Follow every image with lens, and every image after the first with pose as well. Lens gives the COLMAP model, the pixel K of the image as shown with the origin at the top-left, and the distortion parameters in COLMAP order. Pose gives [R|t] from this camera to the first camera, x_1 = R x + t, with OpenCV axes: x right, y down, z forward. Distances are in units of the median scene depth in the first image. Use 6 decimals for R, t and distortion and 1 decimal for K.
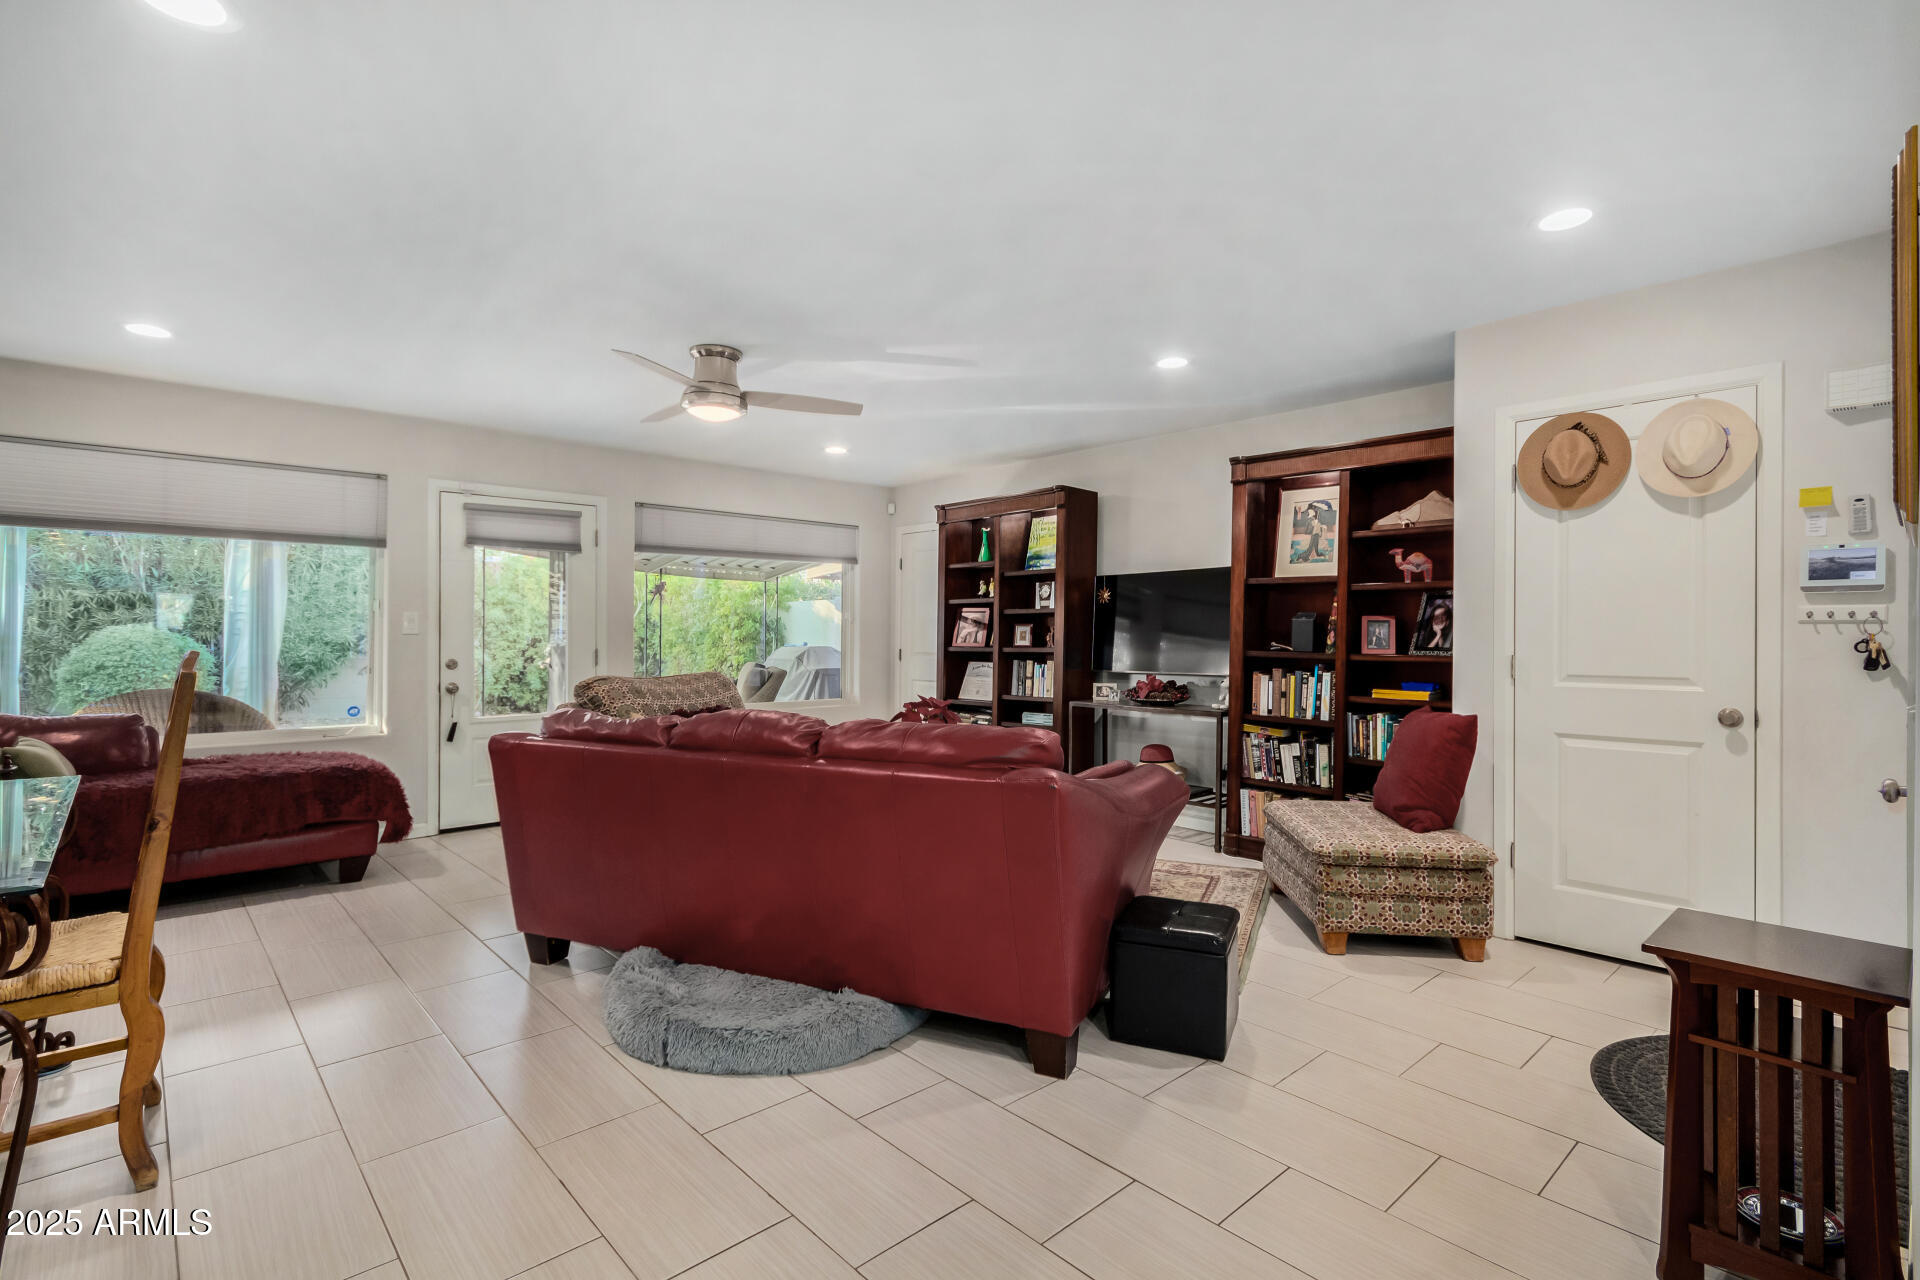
lens RADIAL K [[898.8, 0, 961.8], [0, 898.8, 637.8], [0, 0, 1]] dist [0.006047, 0.000929]
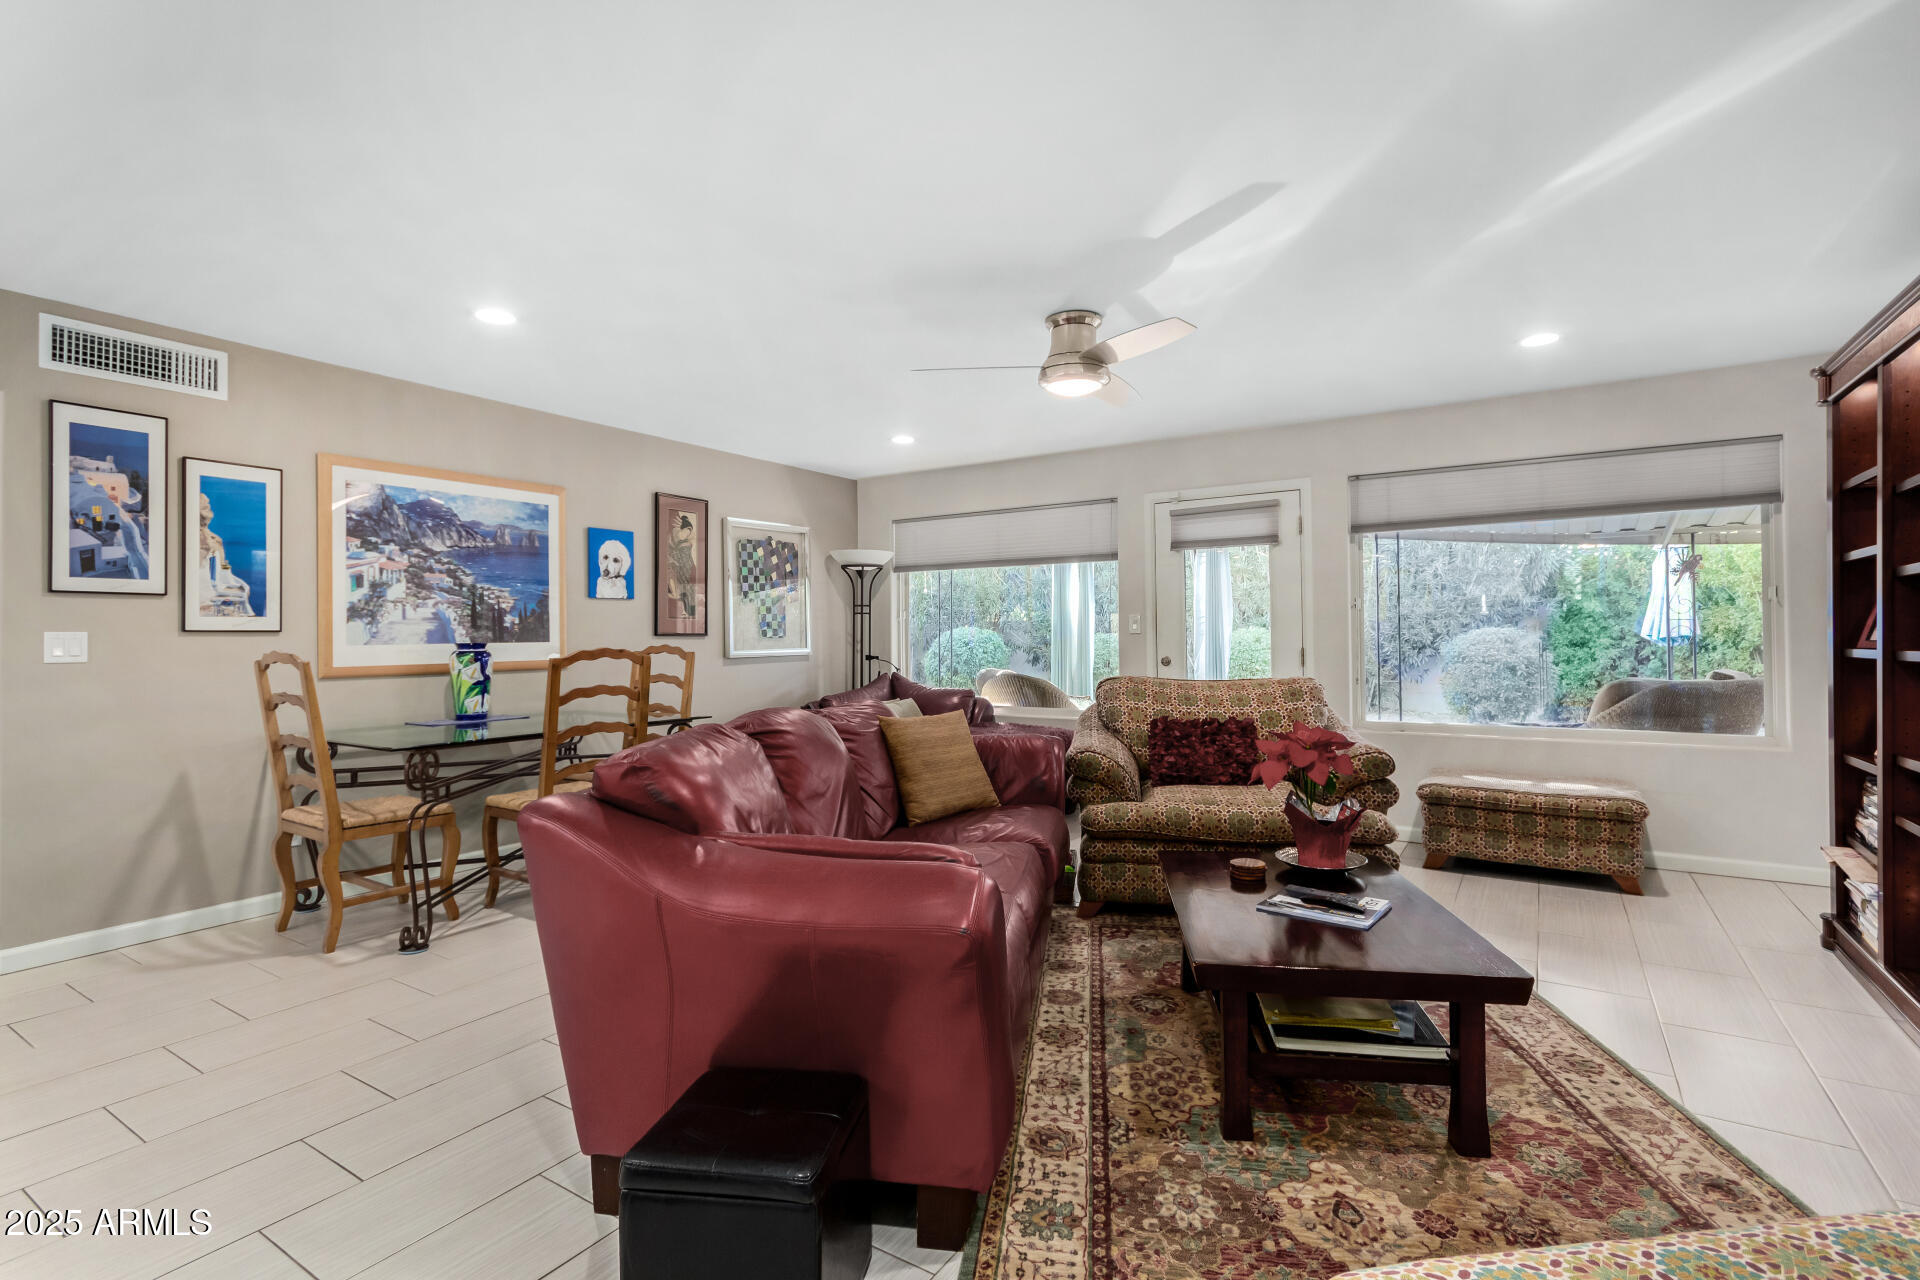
lens RADIAL K [[898.8, 0, 961.1], [0, 898.8, 638.1], [0, 0, 1]] dist [0.006047, 0.000929]
pose [[0.251174, -0.002686, -0.967938, 0.409044], [0.006345, 0.999979, -0.001129, 0.001490], [0.967921, -0.005858, 0.251186, 0.476785]]
